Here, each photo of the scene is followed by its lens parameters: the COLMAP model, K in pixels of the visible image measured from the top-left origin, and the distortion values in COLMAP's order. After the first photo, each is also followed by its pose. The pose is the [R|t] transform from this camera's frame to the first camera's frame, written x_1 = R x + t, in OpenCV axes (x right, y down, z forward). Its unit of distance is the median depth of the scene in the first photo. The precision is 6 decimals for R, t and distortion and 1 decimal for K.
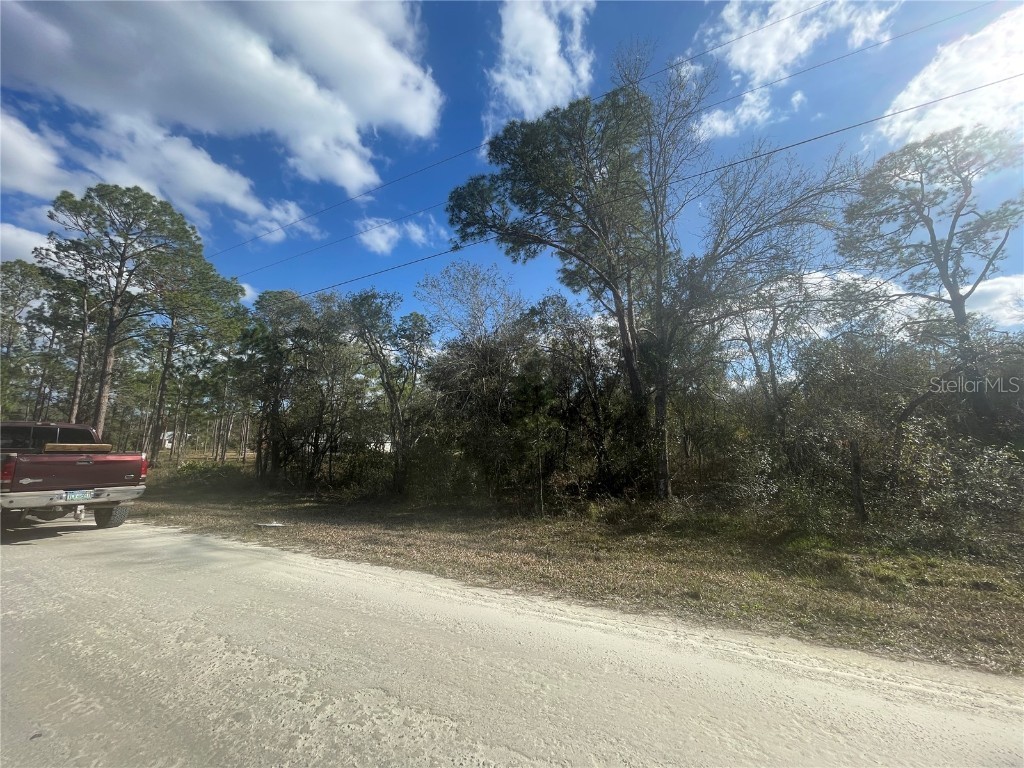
lens RADIAL K [[410.2, 0, 512.0], [0, 410.2, 384.2], [0, 0, 1]] dist [-0.003303, 0.000540]
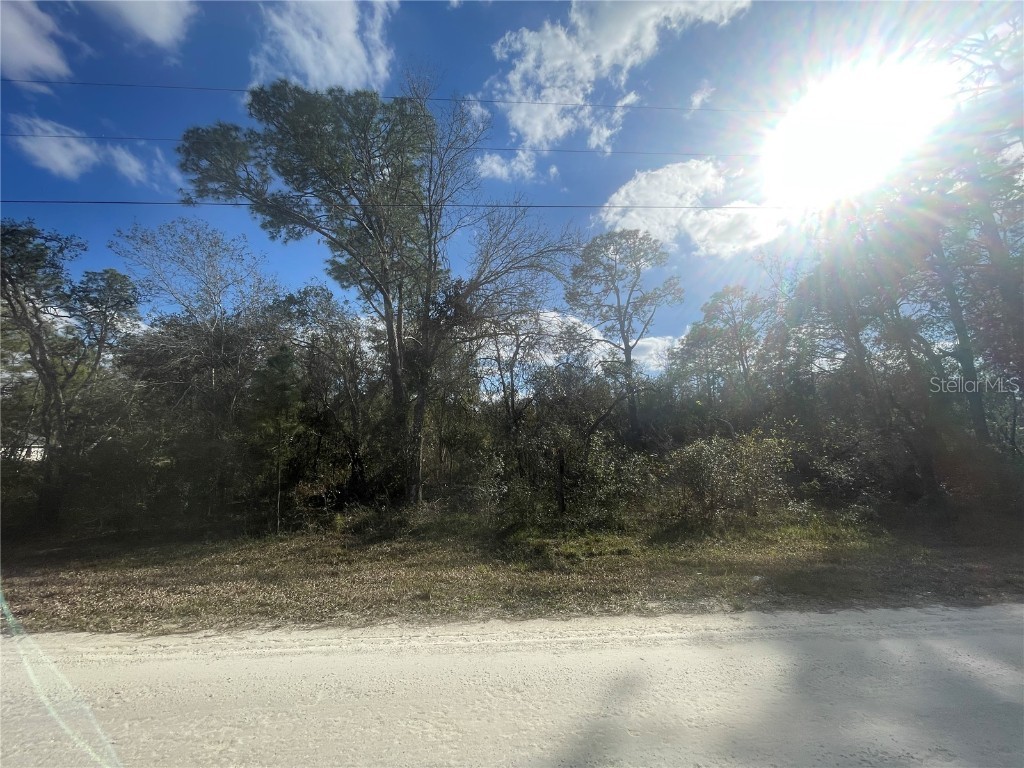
lens RADIAL K [[410.2, 0, 510.9], [0, 410.2, 384.5], [0, 0, 1]] dist [-0.003303, 0.000540]
pose [[0.848128, 0.084887, 0.522946, 0.011396], [-0.078295, 0.996325, -0.034747, -0.002874], [-0.523973, -0.011474, 0.851657, -0.002807]]
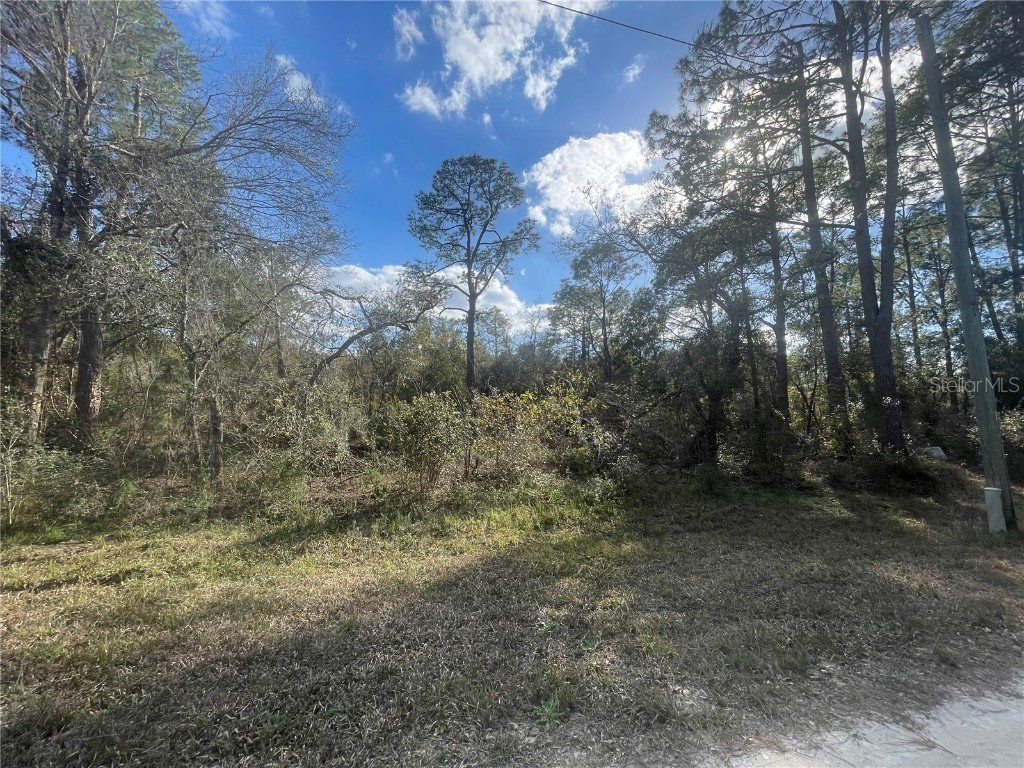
lens RADIAL K [[410.2, 0, 511.9], [0, 410.2, 386.8], [0, 0, 1]] dist [-0.003303, 0.000540]
pose [[0.721797, 0.077722, 0.687727, 0.435855], [-0.149699, 0.987684, 0.045495, -0.005368], [-0.675721, -0.135790, 0.724543, -0.077092]]
